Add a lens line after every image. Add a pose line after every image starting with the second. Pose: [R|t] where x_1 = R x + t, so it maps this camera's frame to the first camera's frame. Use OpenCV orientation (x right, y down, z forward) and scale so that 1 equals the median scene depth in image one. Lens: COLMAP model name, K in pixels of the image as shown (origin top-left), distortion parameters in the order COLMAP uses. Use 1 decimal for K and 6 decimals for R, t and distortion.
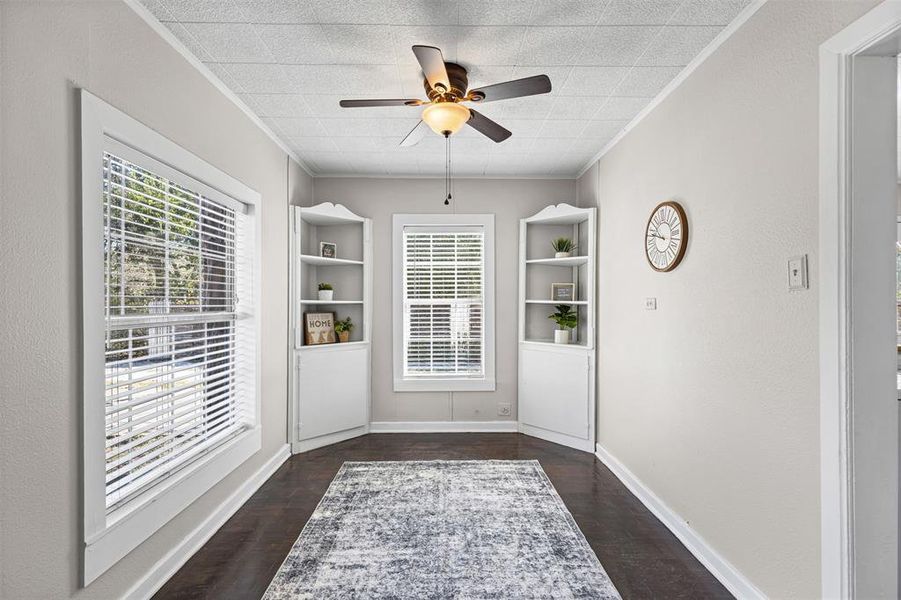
lens RADIAL K [[407.3, 0, 447.9], [0, 407.3, 302.1], [0, 0, 1]] dist [0.005254, -0.001373]
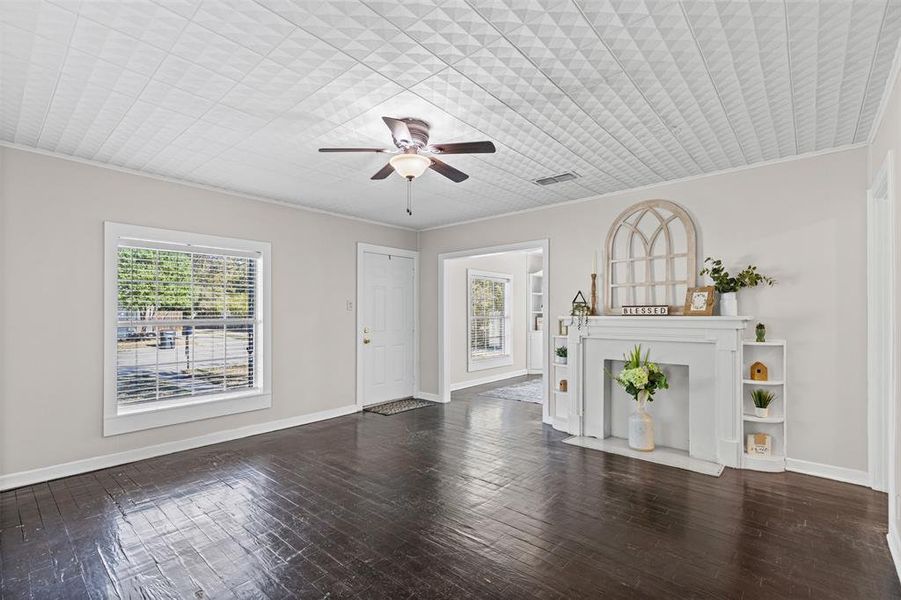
lens RADIAL K [[407.3, 0, 448.2], [0, 407.3, 315.0], [0, 0, 1]] dist [0.005254, -0.001373]
pose [[0.736159, 0.002185, -0.676805, 1.129163], [0.005193, 0.999947, 0.008877, -0.009994], [0.676789, -0.010049, 0.736108, -1.391829]]
